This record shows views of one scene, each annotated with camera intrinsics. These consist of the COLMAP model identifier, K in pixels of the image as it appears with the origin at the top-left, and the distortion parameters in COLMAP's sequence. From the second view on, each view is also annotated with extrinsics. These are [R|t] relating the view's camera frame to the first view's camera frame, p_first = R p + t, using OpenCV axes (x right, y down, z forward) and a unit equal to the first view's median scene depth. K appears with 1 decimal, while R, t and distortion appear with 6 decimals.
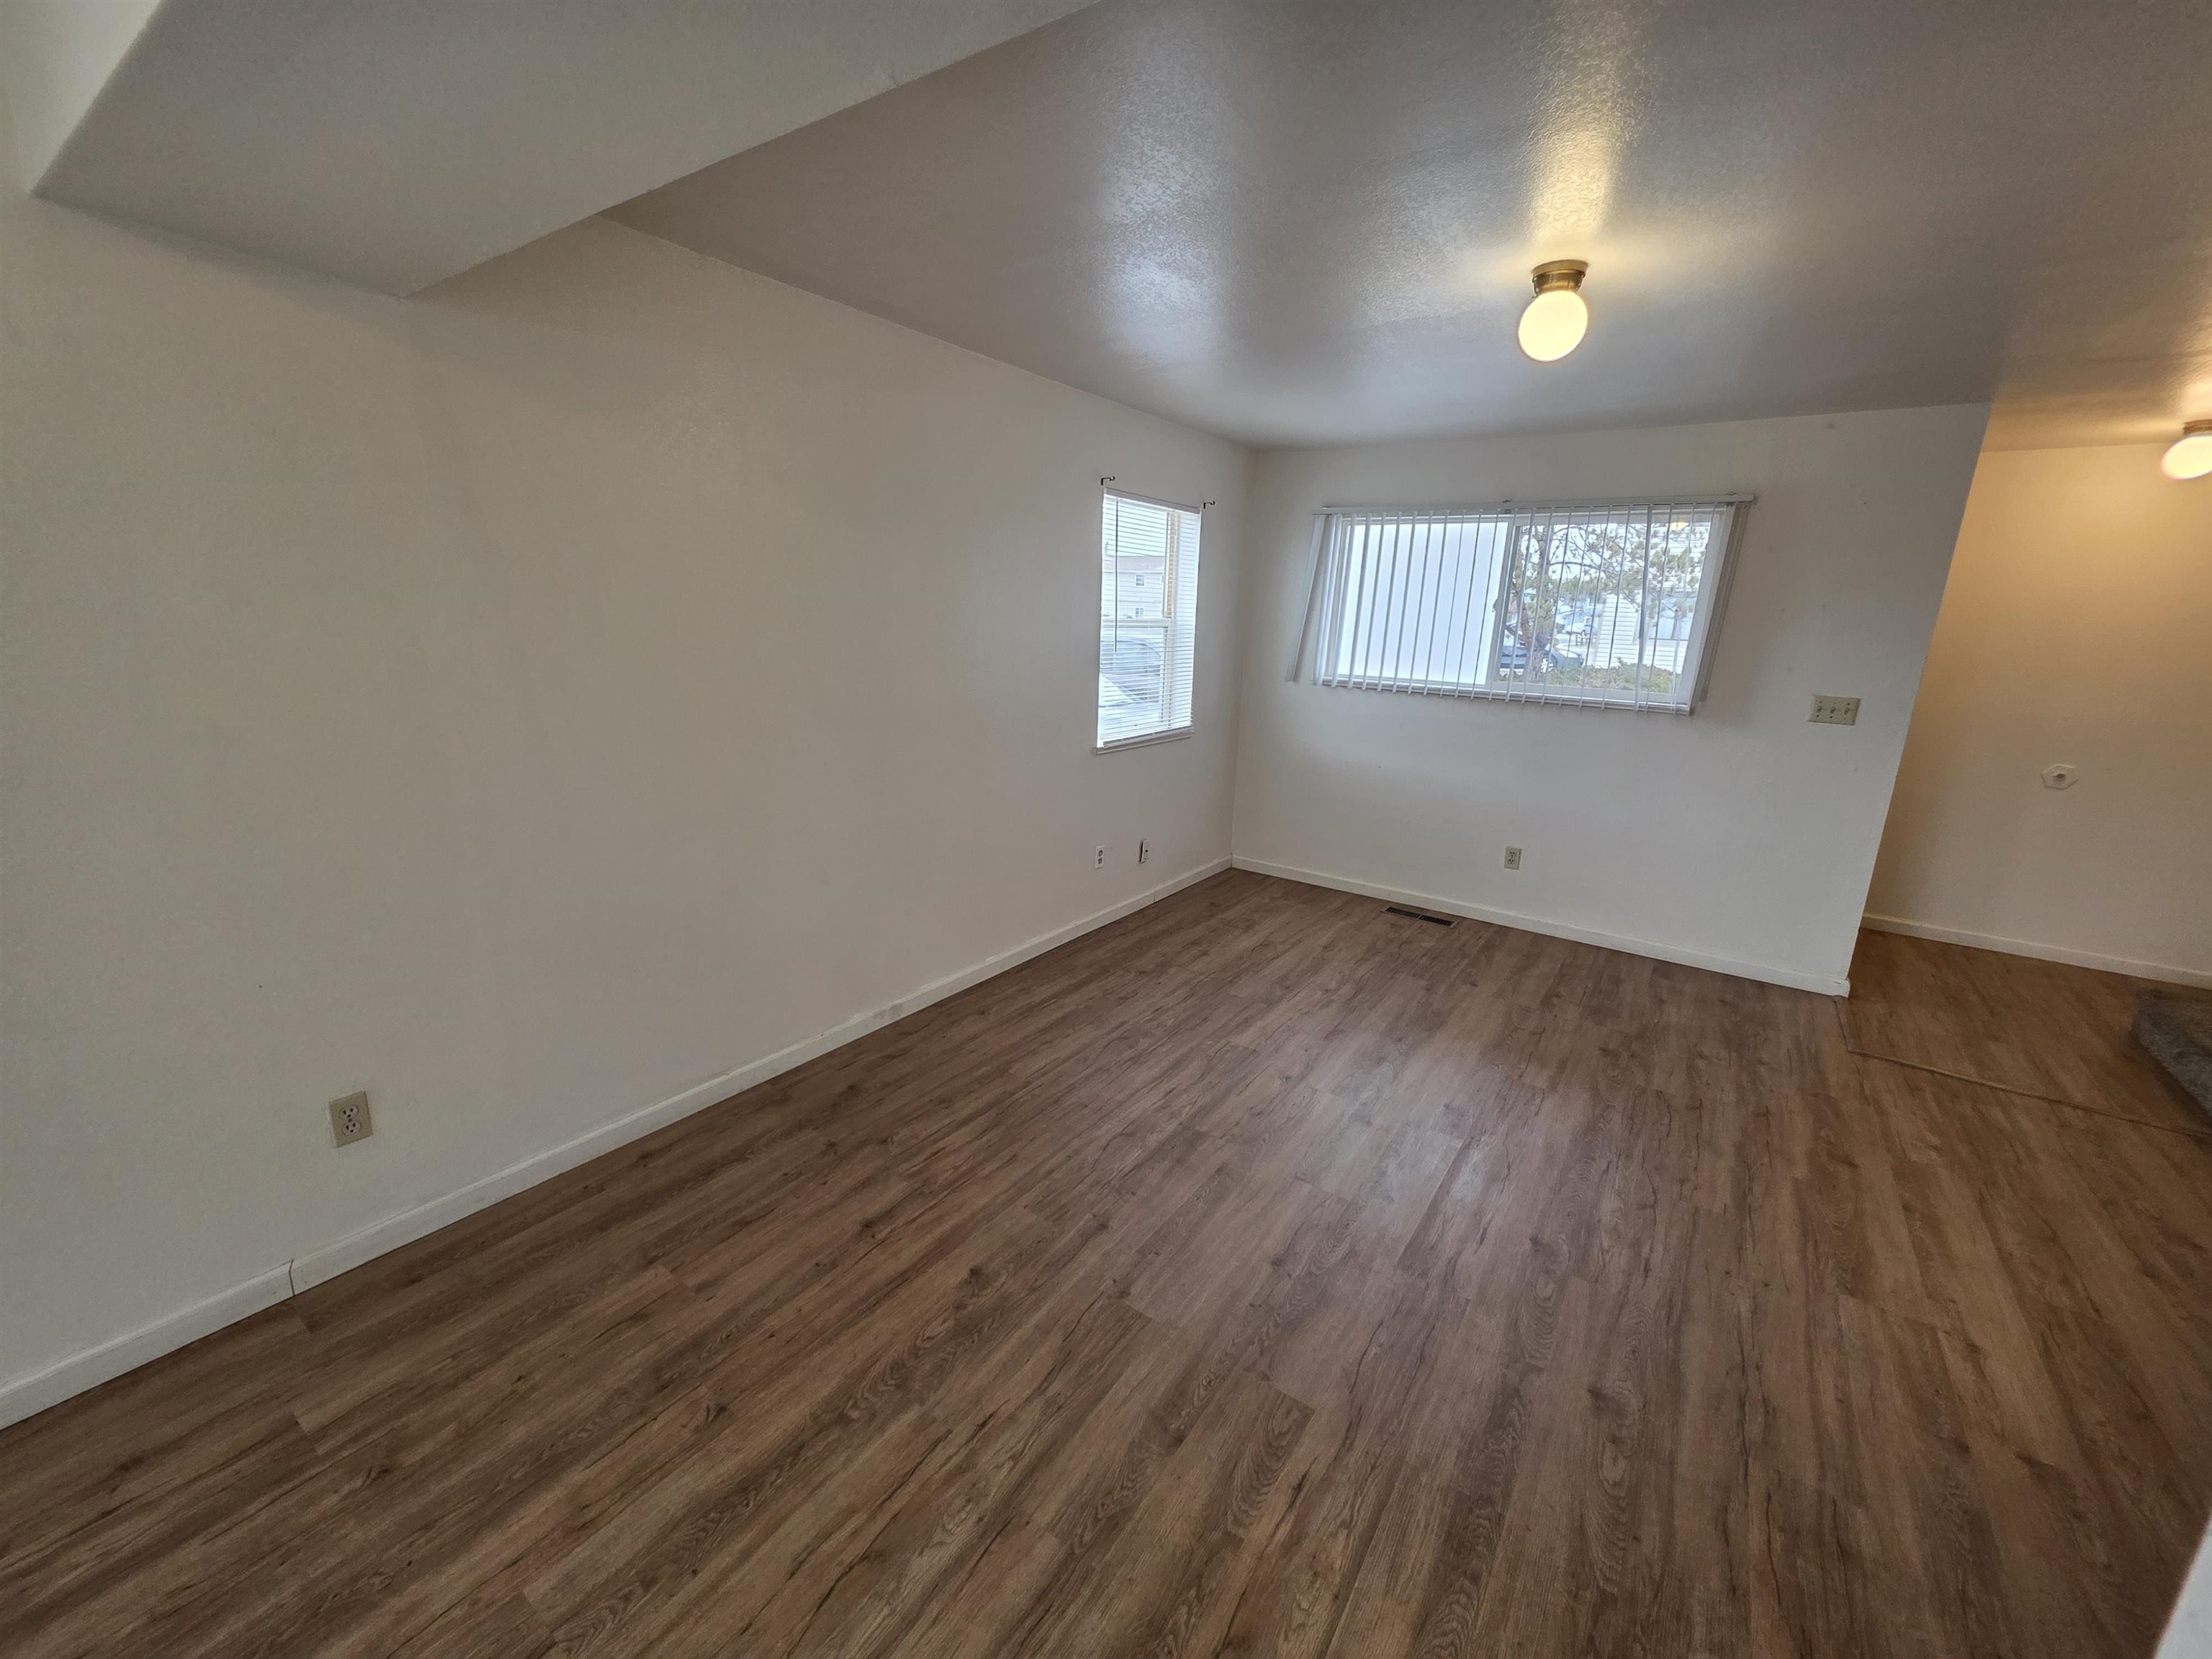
lens RADIAL K [[890.2, 0, 1100.3], [0, 890.2, 828.8], [0, 0, 1]] dist [0.002531, -0.000362]
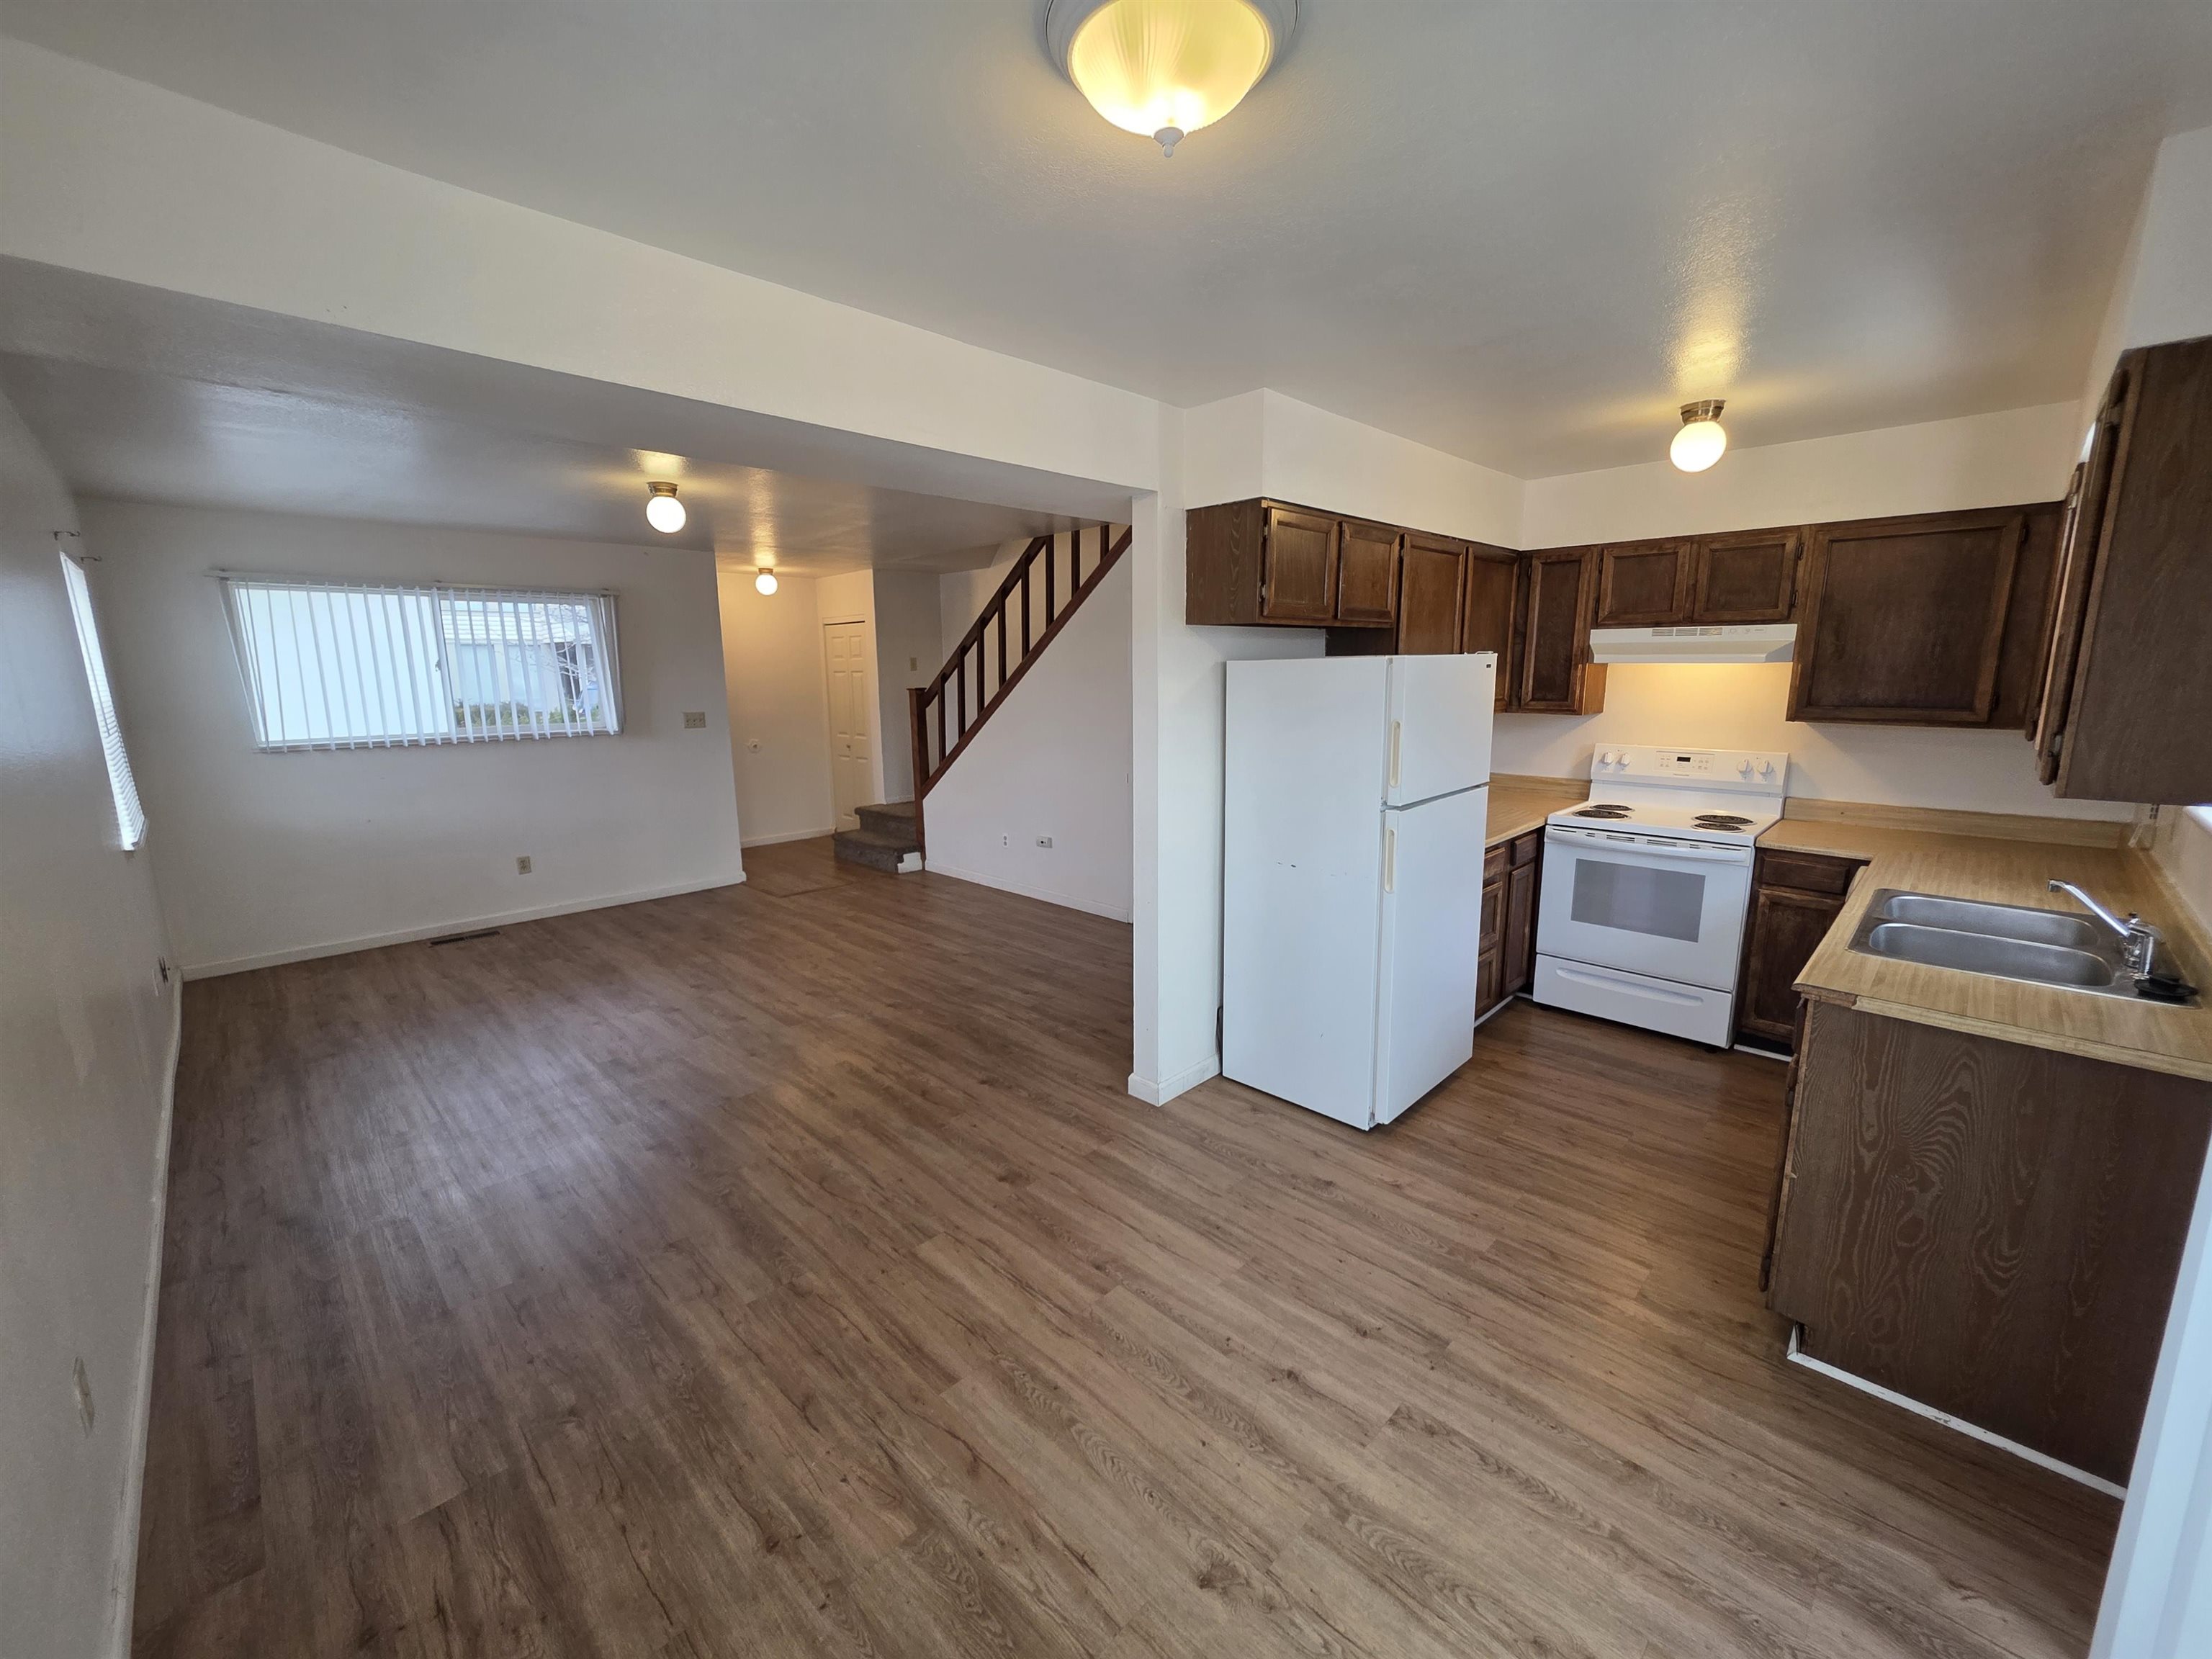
lens RADIAL K [[890.2, 0, 1096.3], [0, 890.2, 830.3], [0, 0, 1]] dist [0.002531, -0.000362]
pose [[0.165082, -0.212479, 0.963120, -0.779803], [0.257328, 0.951974, 0.165913, -0.018896], [-0.952119, 0.220448, 0.211831, -0.045105]]
